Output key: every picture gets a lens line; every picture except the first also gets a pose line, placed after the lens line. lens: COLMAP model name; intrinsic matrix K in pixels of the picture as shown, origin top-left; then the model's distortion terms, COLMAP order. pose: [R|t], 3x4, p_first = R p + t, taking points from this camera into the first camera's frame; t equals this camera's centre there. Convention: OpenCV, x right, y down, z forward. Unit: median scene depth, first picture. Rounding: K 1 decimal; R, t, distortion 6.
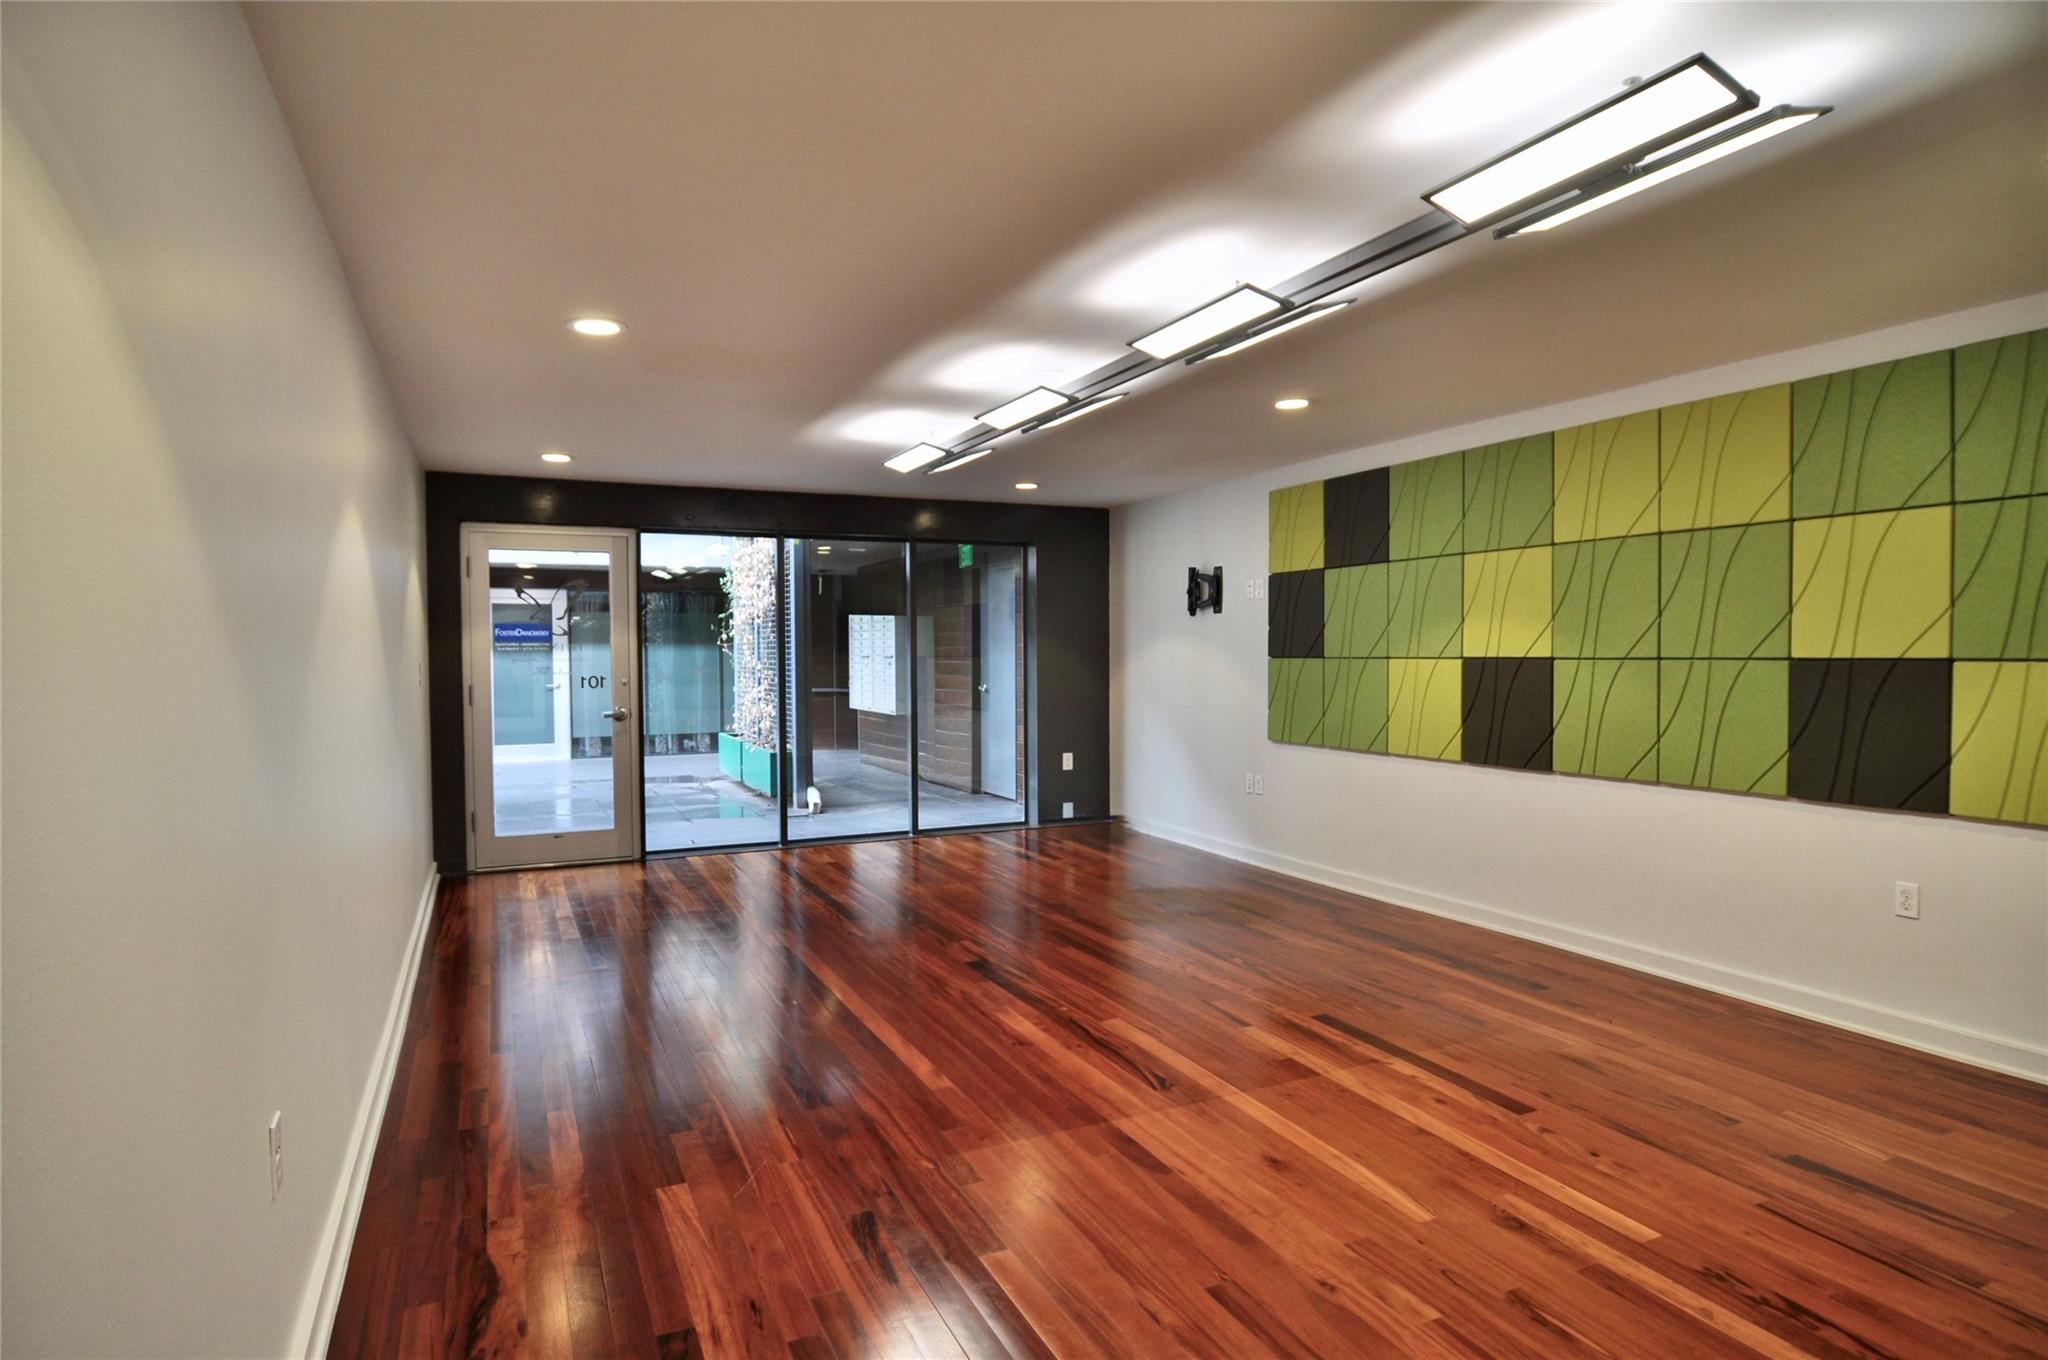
lens RADIAL K [[1119.3, 0, 1013.1], [0, 1119.3, 678.9], [0, 0, 1]] dist [-0.001458, -0.001655]
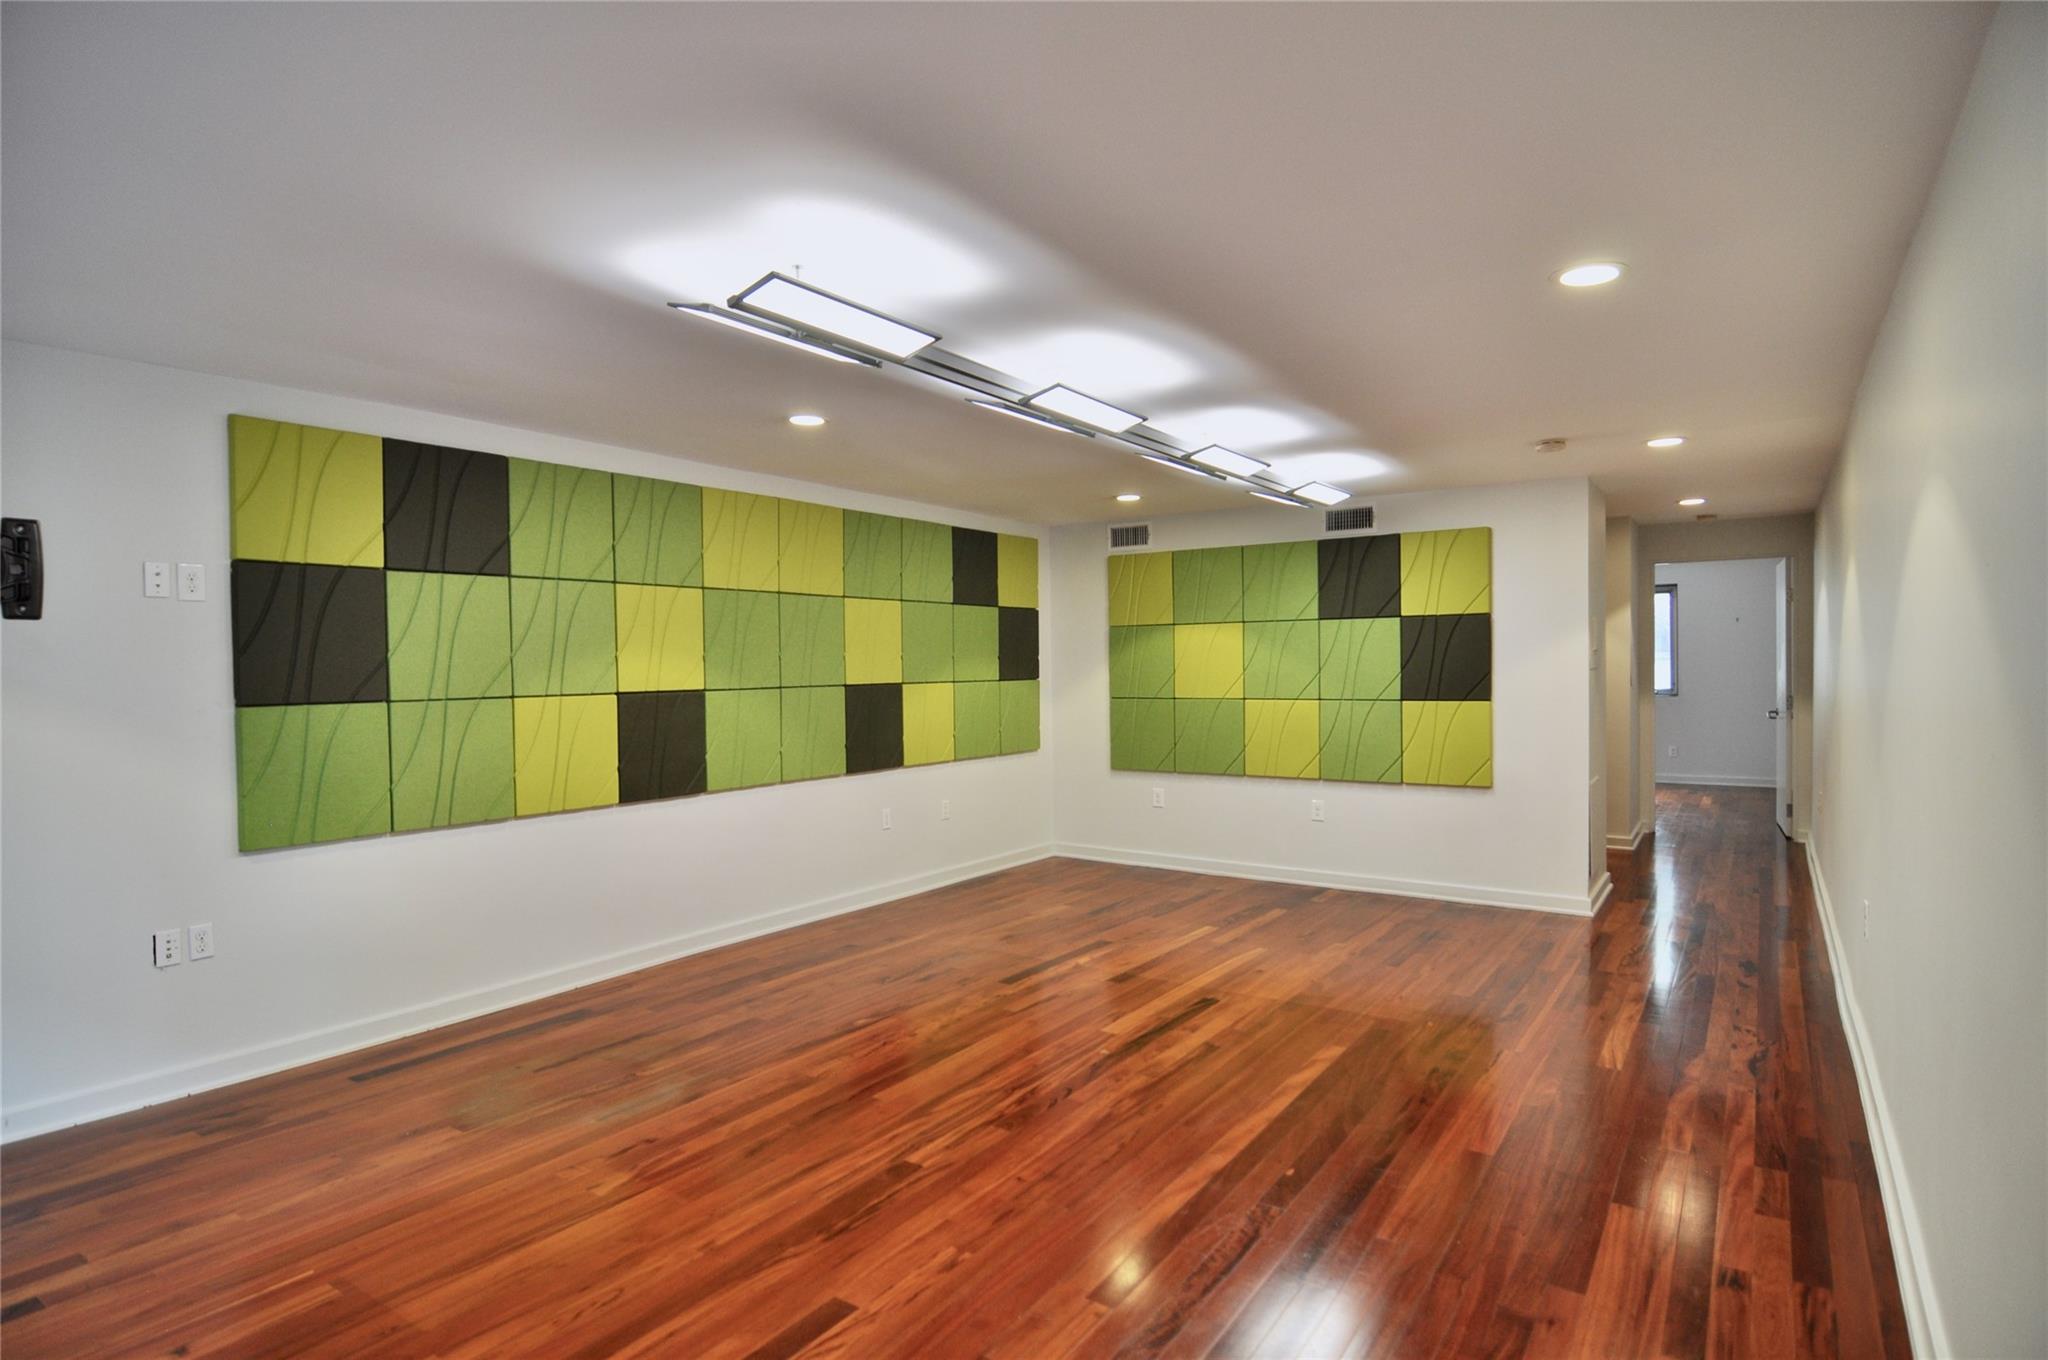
lens RADIAL K [[1094.9, 0, 1015.4], [0, 1094.9, 679.8], [0, 0, 1]] dist [-0.001933, -0.000285]
pose [[-0.512458, 0.003347, 0.858706, -0.607448], [0.039867, 0.999007, 0.019897, -0.037931], [-0.857786, 0.044430, -0.512083, 1.289110]]
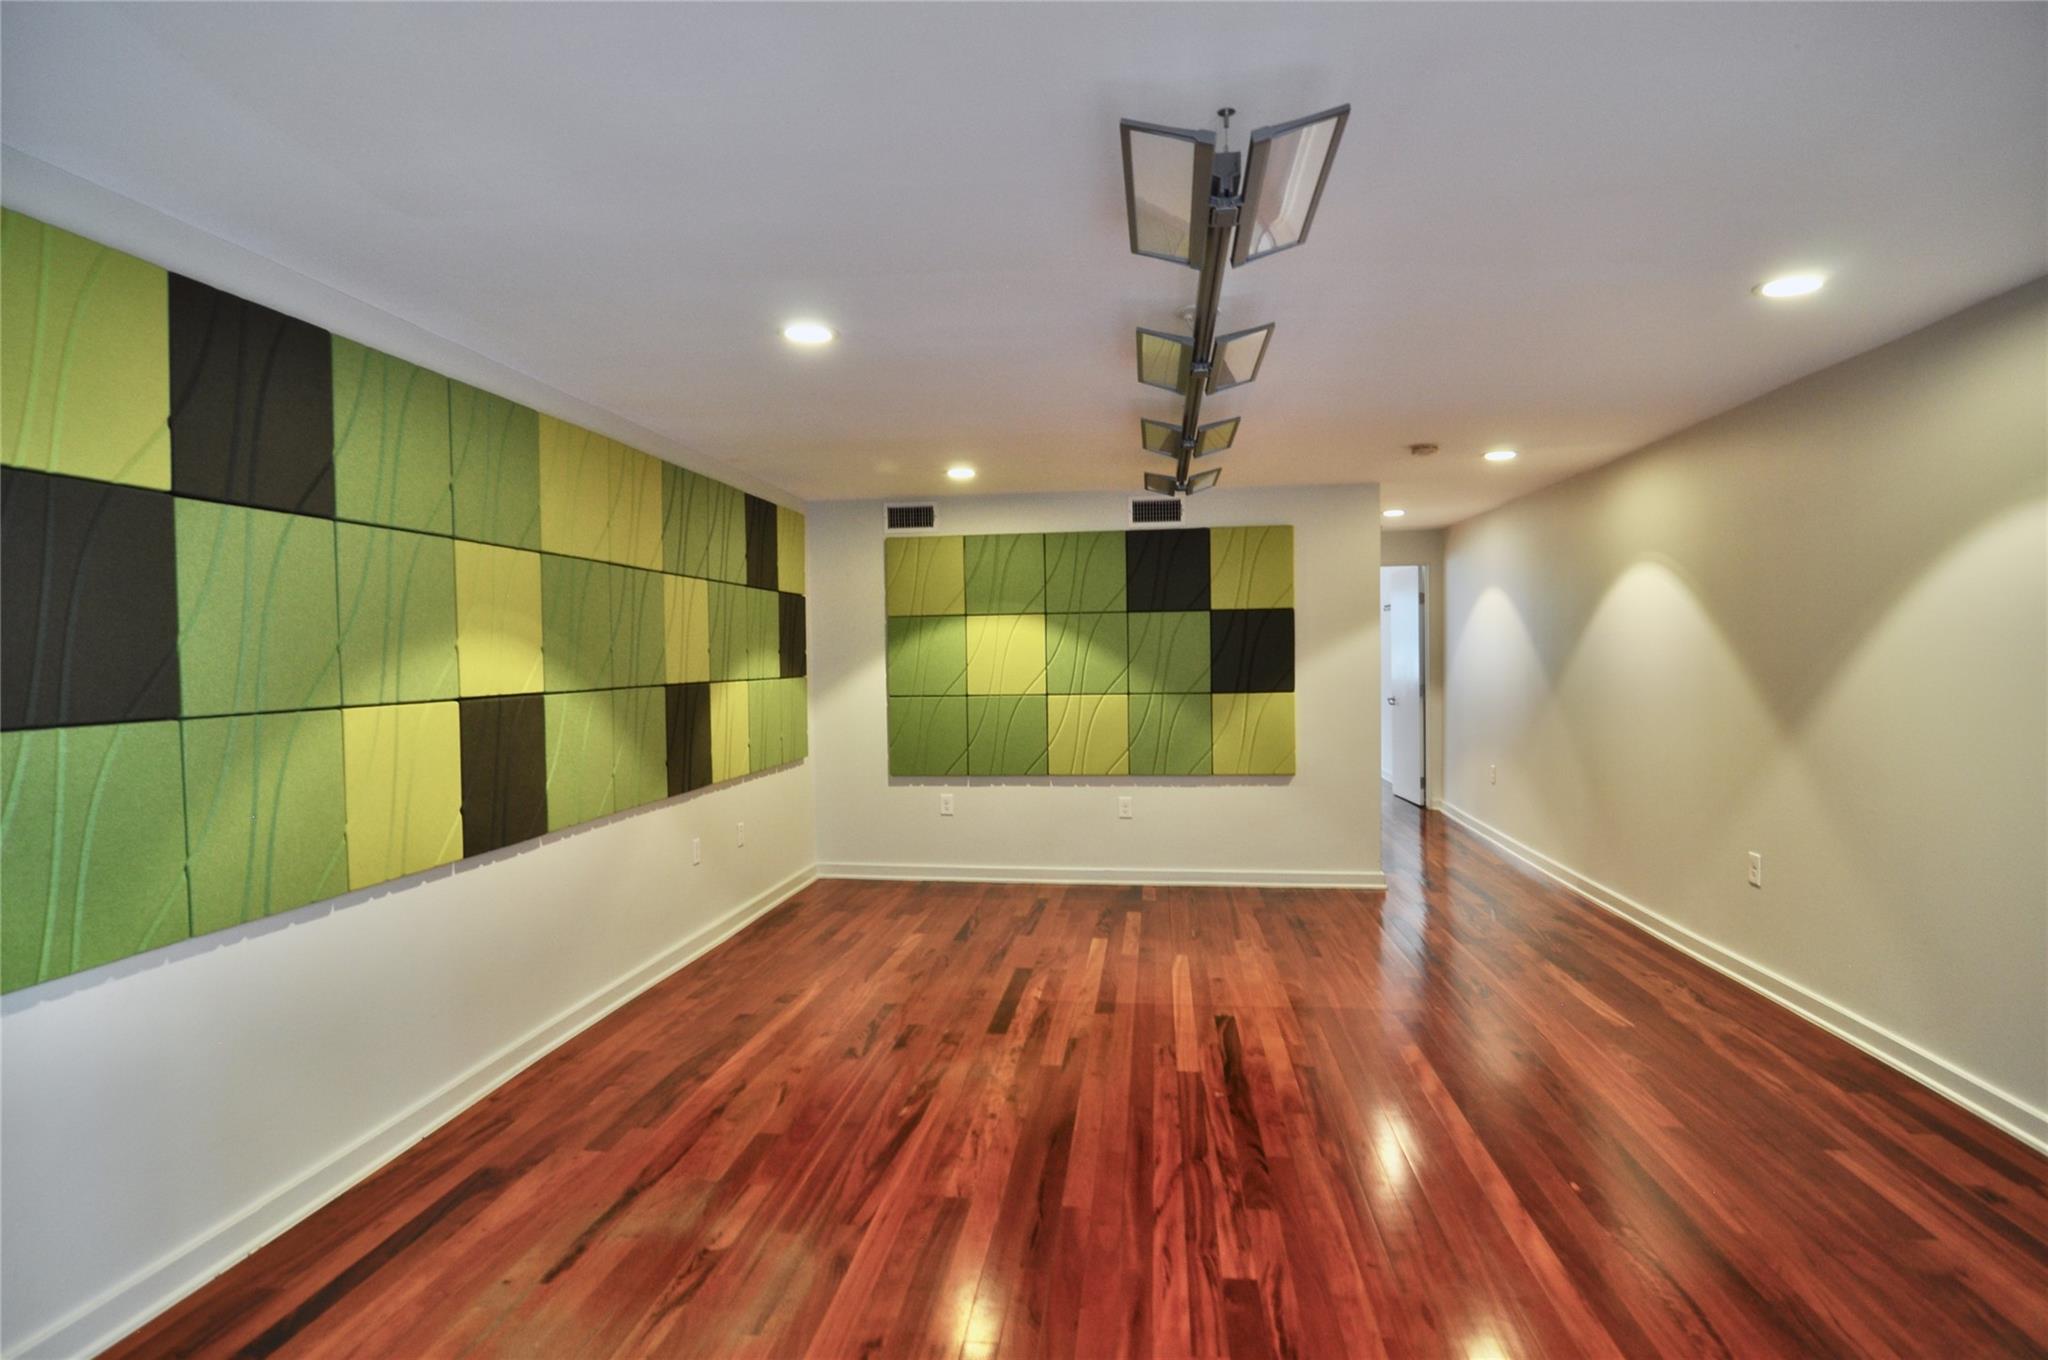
lens RADIAL K [[1119.3, 0, 1013.1], [0, 1119.3, 678.9], [0, 0, 1]] dist [-0.001458, -0.001655]
pose [[-0.846922, 0.010617, 0.531611, -0.231163], [0.036598, 0.998593, 0.038362, -0.047347], [-0.530456, 0.051946, -0.846120, 1.498965]]
